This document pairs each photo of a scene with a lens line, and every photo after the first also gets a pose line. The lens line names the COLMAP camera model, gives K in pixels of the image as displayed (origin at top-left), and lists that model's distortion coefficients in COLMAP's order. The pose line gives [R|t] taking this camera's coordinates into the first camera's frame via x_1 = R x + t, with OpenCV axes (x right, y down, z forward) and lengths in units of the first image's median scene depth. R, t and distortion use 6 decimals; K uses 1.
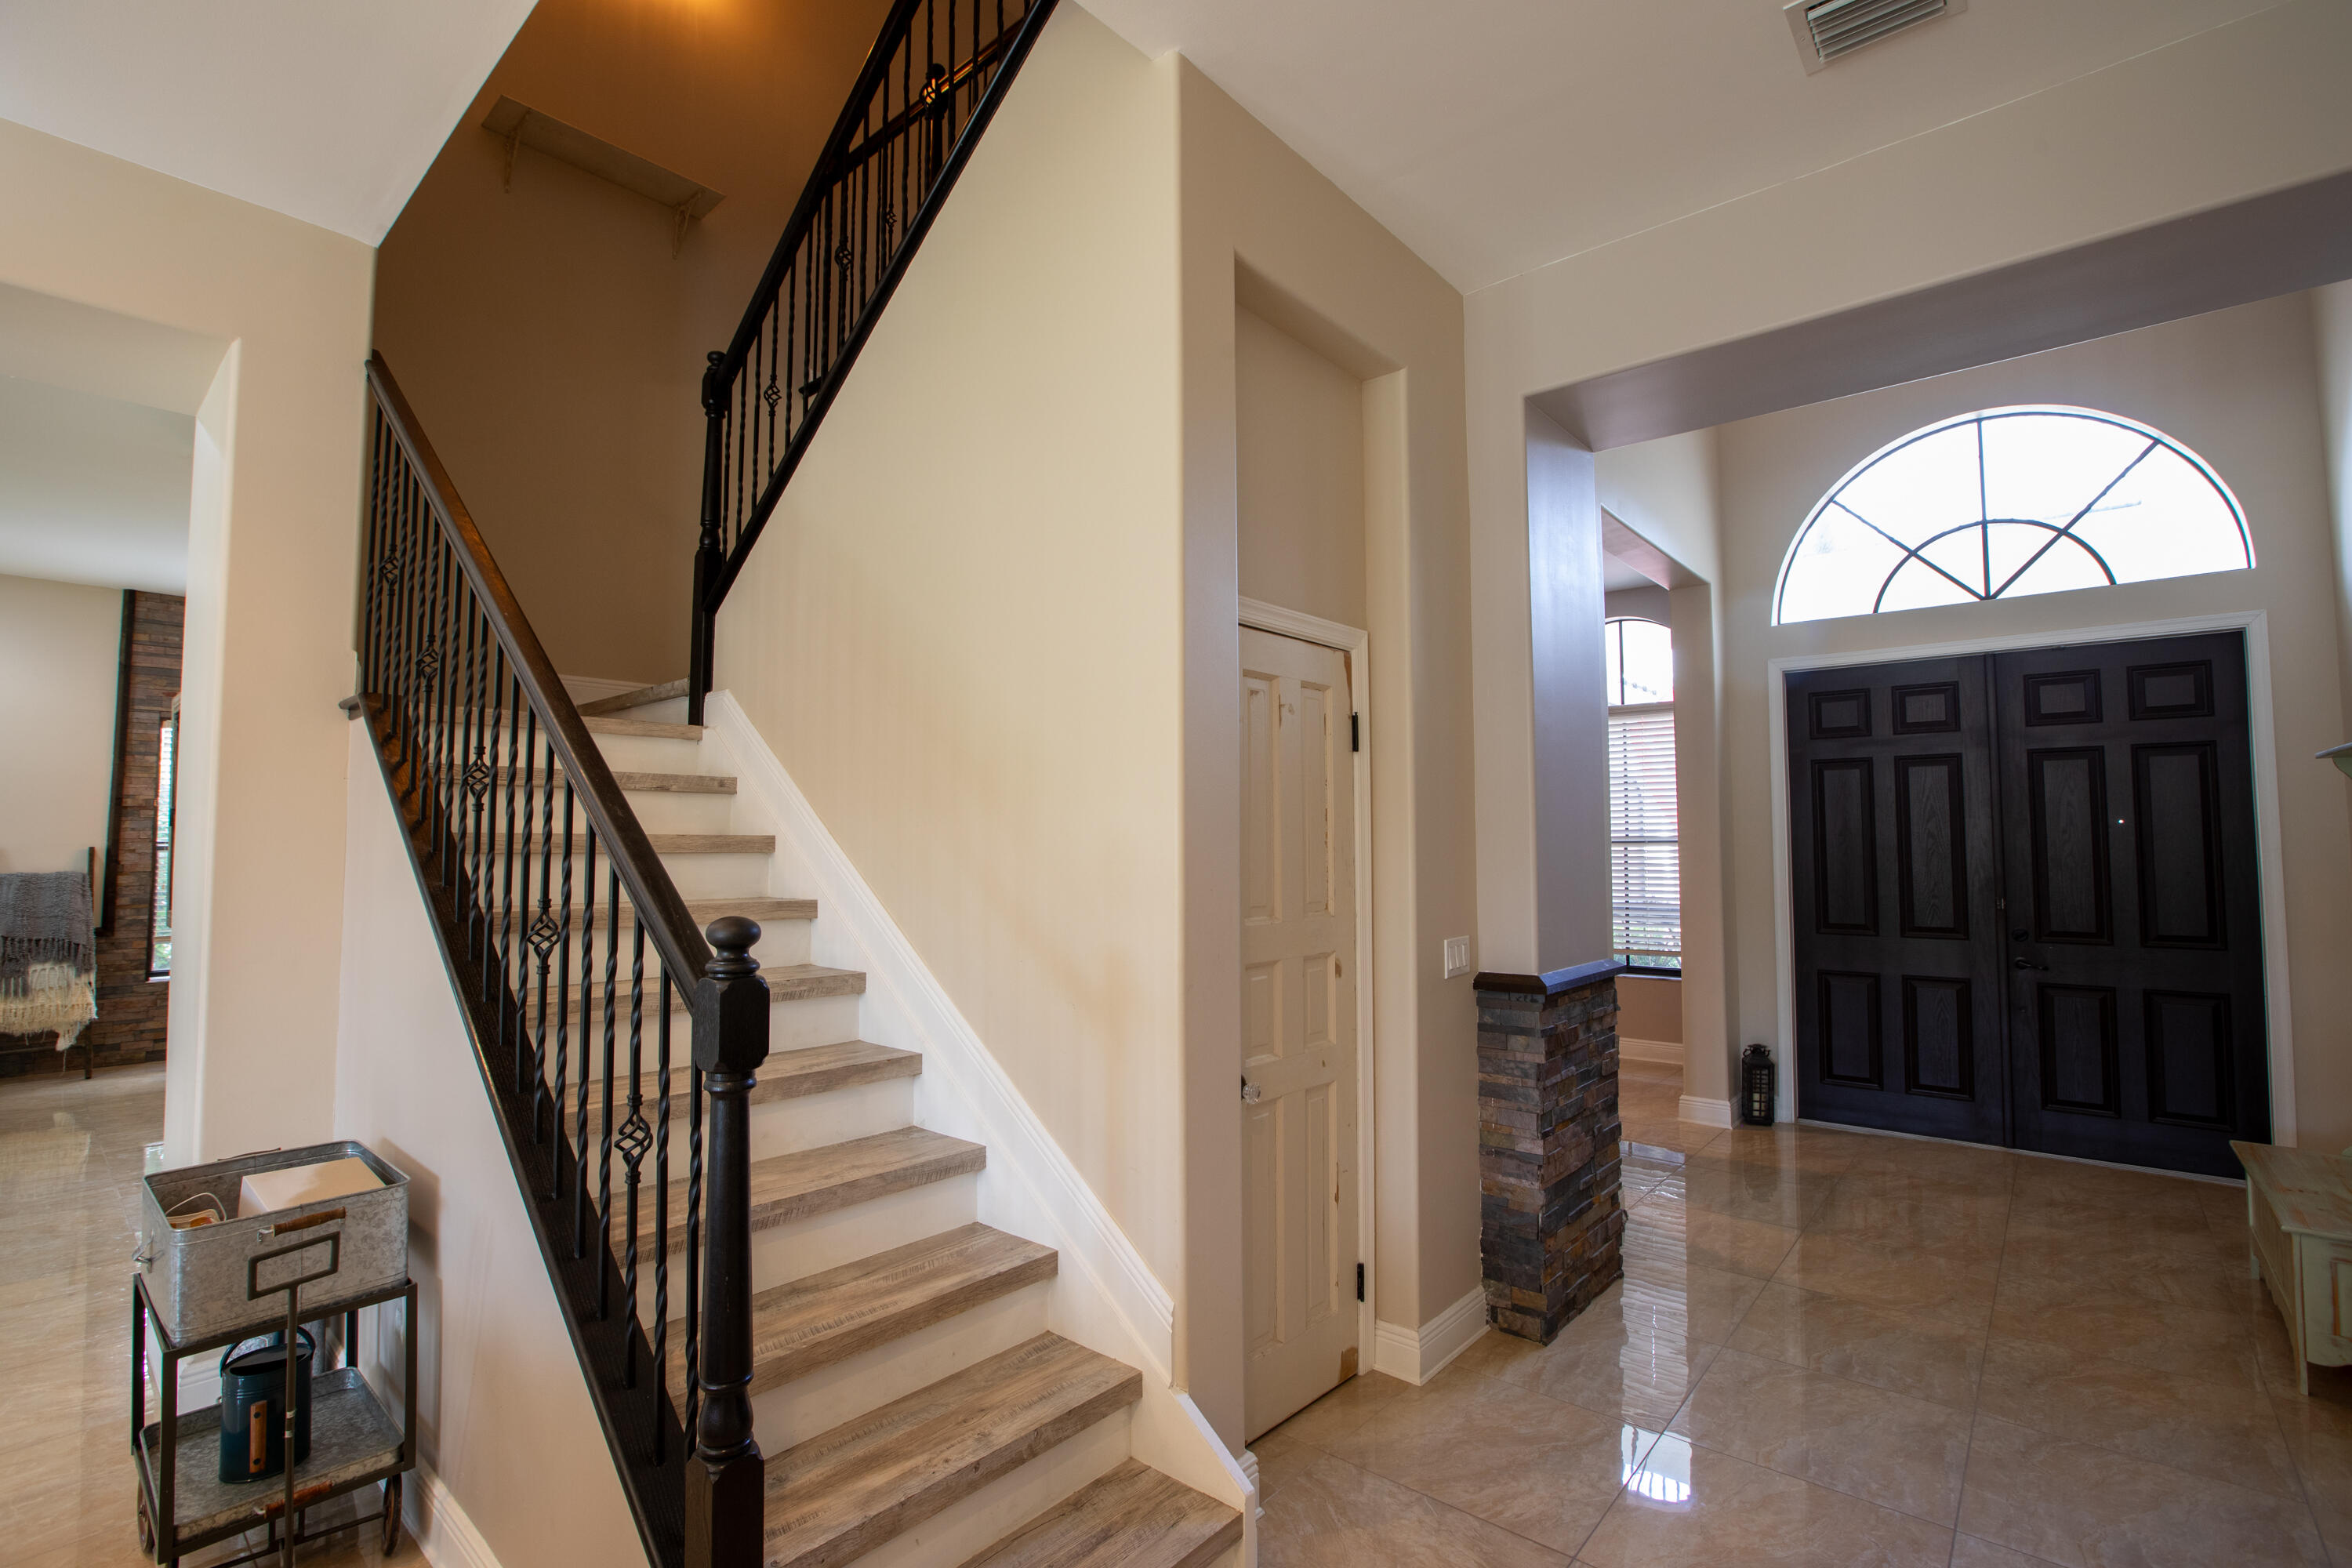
lens RADIAL K [[1065.1, 0, 1176.0], [0, 1065.1, 784.0], [0, 0, 1]] dist [-0.054250, 0.020593]
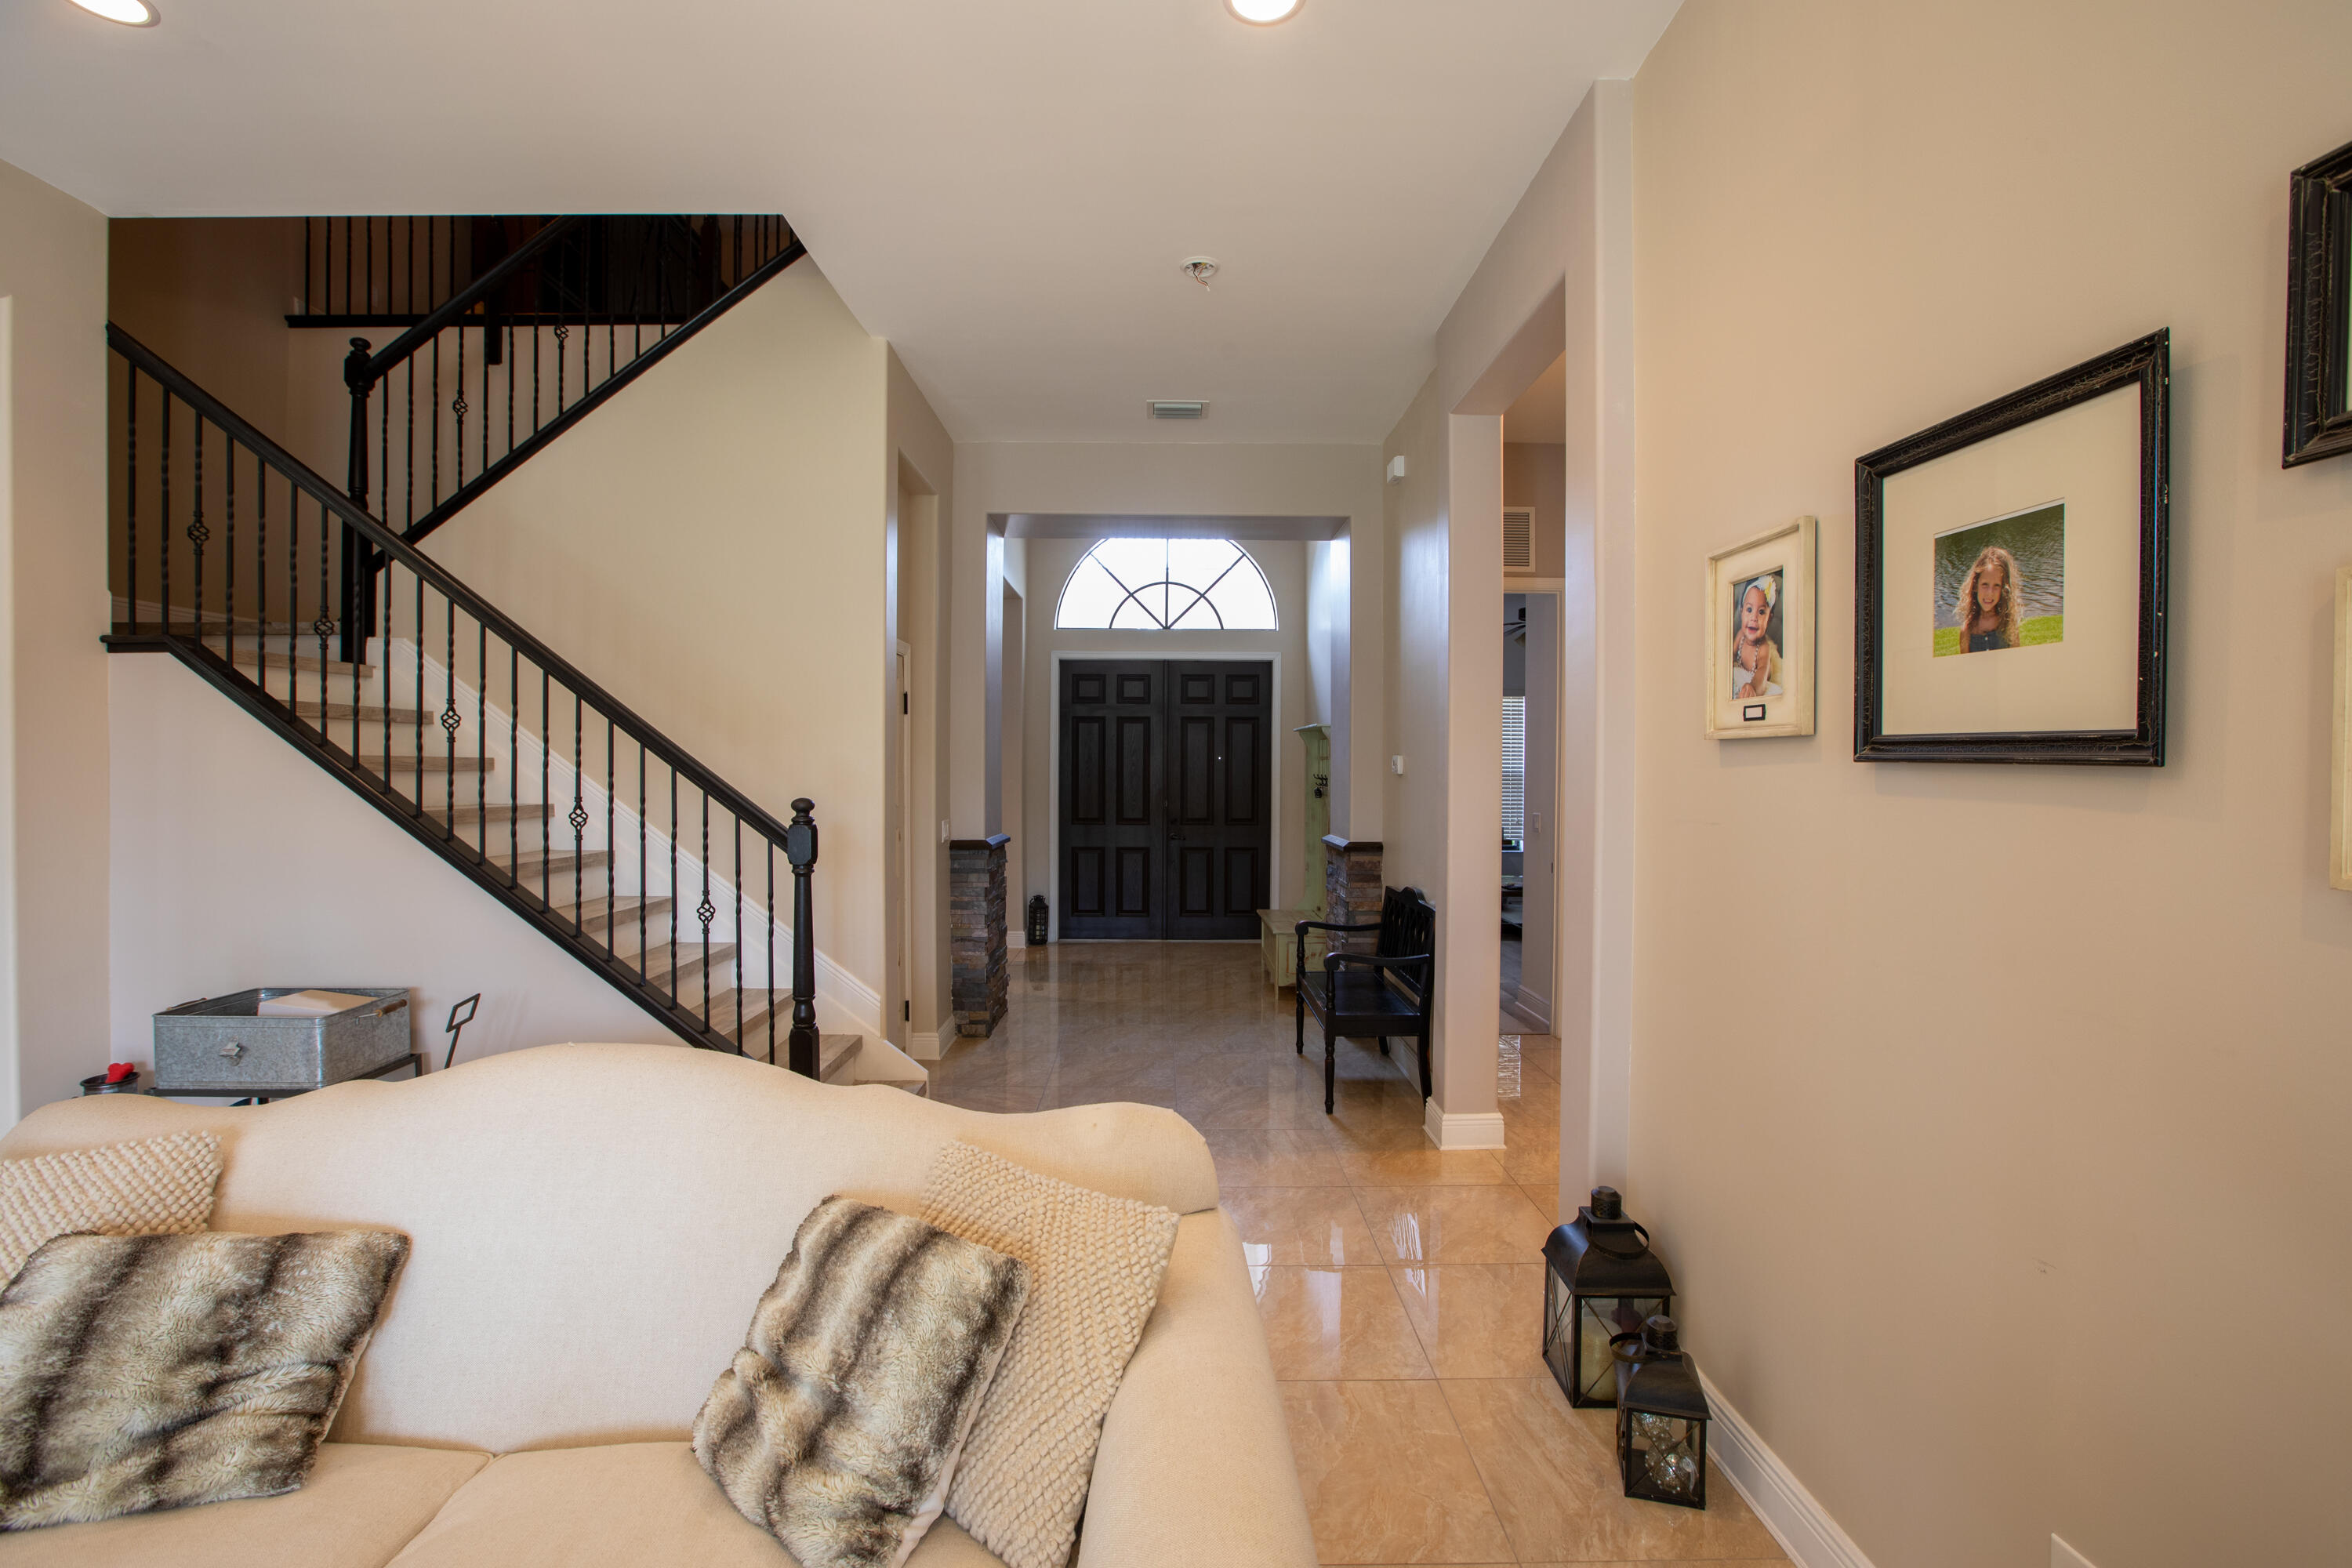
lens RADIAL K [[1065.1, 0, 1176.0], [0, 1065.1, 784.0], [0, 0, 1]] dist [-0.054250, 0.020593]
pose [[0.748496, -0.003773, 0.663128, -0.392997], [-0.044155, 0.997481, 0.055515, -0.019203], [-0.661667, -0.070833, 0.746444, -0.362042]]
